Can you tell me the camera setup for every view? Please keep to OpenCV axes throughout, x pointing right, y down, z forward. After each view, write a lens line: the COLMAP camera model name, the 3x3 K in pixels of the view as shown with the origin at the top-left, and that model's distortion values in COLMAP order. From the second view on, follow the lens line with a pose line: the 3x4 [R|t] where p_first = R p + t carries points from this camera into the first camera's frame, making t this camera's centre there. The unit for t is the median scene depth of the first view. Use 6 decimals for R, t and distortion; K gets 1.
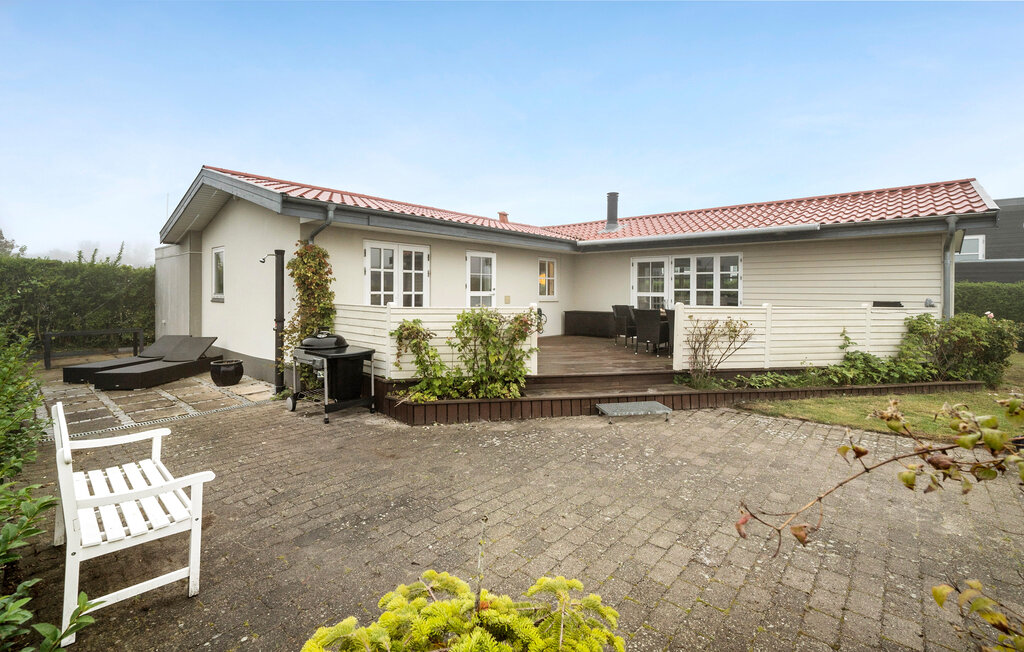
lens RADIAL K [[416.5, 0, 505.8], [0, 416.5, 291.9], [0, 0, 1]] dist [0.001348, 0.000012]
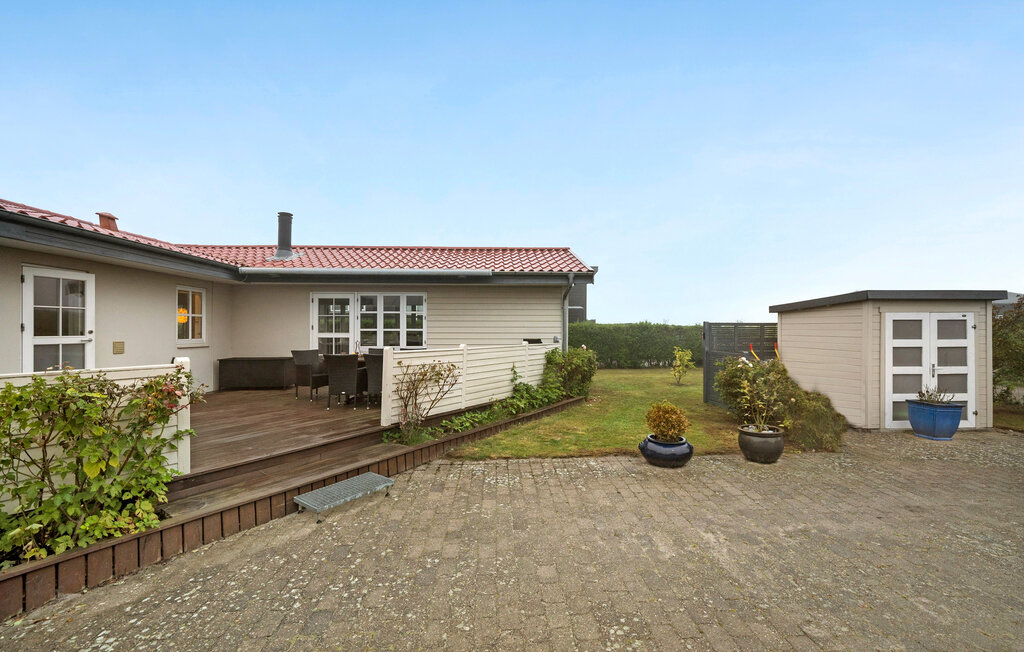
lens RADIAL K [[427.1, 0, 492.4], [0, 427.1, 325.6], [0, 0, 1]] dist [-0.002158, 0.002926]
pose [[0.742983, -0.001138, 0.669310, -0.011849], [0.007459, 0.999951, -0.006579, -0.009318], [-0.669269, 0.009881, 0.742955, 0.167548]]
